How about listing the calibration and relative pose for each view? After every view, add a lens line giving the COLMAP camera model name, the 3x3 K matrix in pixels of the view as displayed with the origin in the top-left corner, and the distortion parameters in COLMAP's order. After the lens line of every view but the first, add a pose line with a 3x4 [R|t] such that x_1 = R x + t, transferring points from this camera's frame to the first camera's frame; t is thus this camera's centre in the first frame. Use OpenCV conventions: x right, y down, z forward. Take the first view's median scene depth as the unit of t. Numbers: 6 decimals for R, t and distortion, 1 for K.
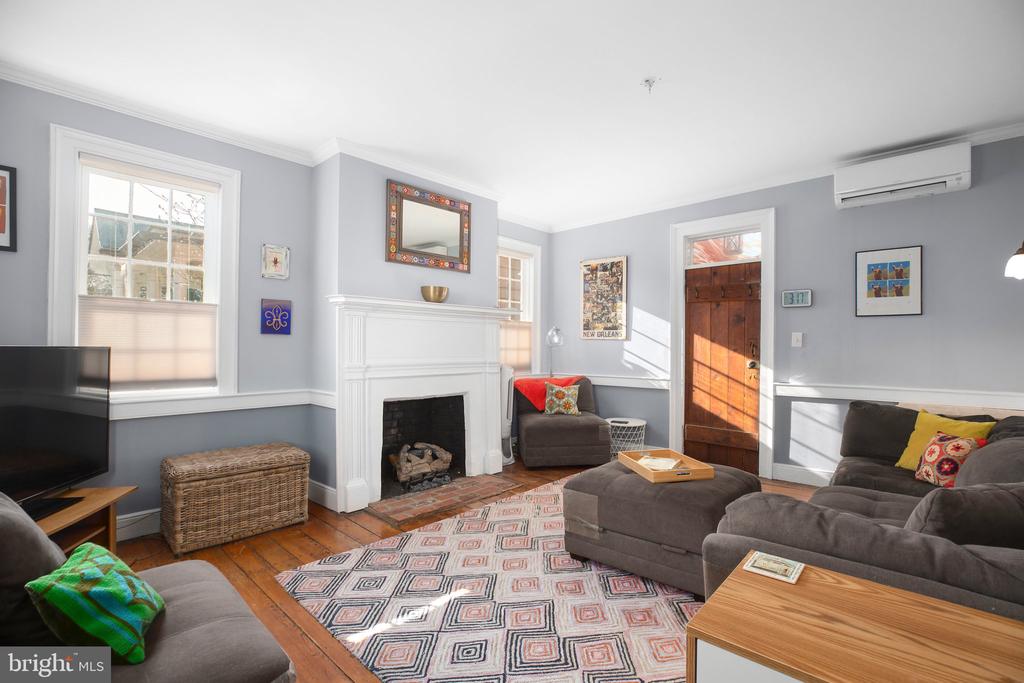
lens RADIAL K [[453.3, 0, 512.0], [0, 453.3, 341.5], [0, 0, 1]] dist [0.000959, 0.000113]
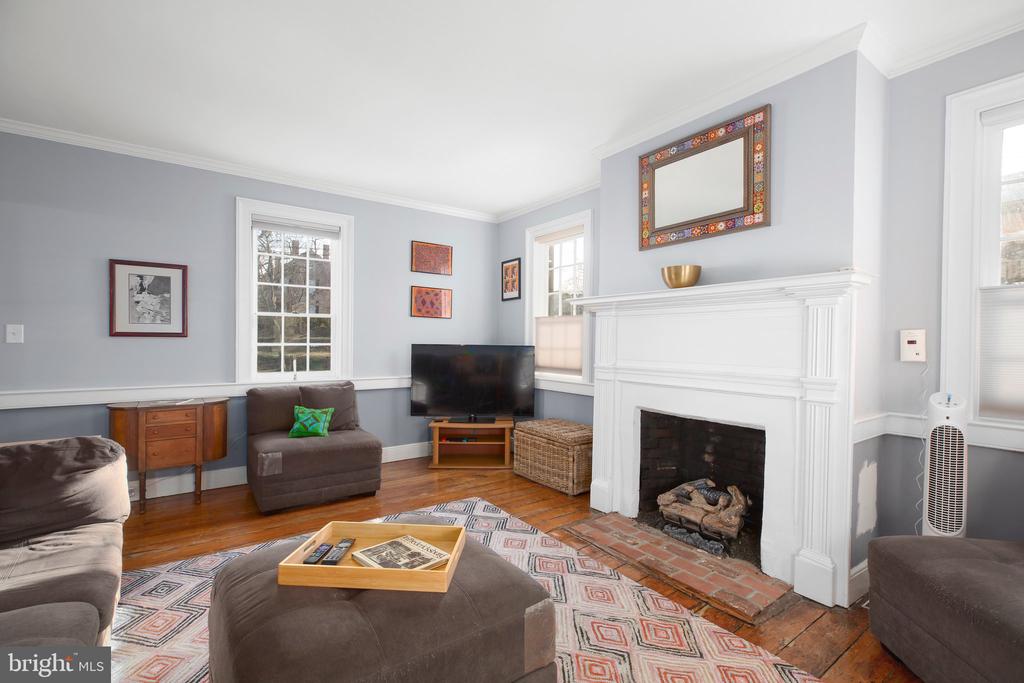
lens RADIAL K [[453.3, 0, 512.0], [0, 453.3, 341.5], [0, 0, 1]] dist [0.000959, 0.000113]
pose [[-0.167301, -0.003674, -0.985899, 0.627128], [0.002686, 0.999988, -0.004182, 0.001589], [0.985902, -0.003347, -0.167289, 0.898895]]
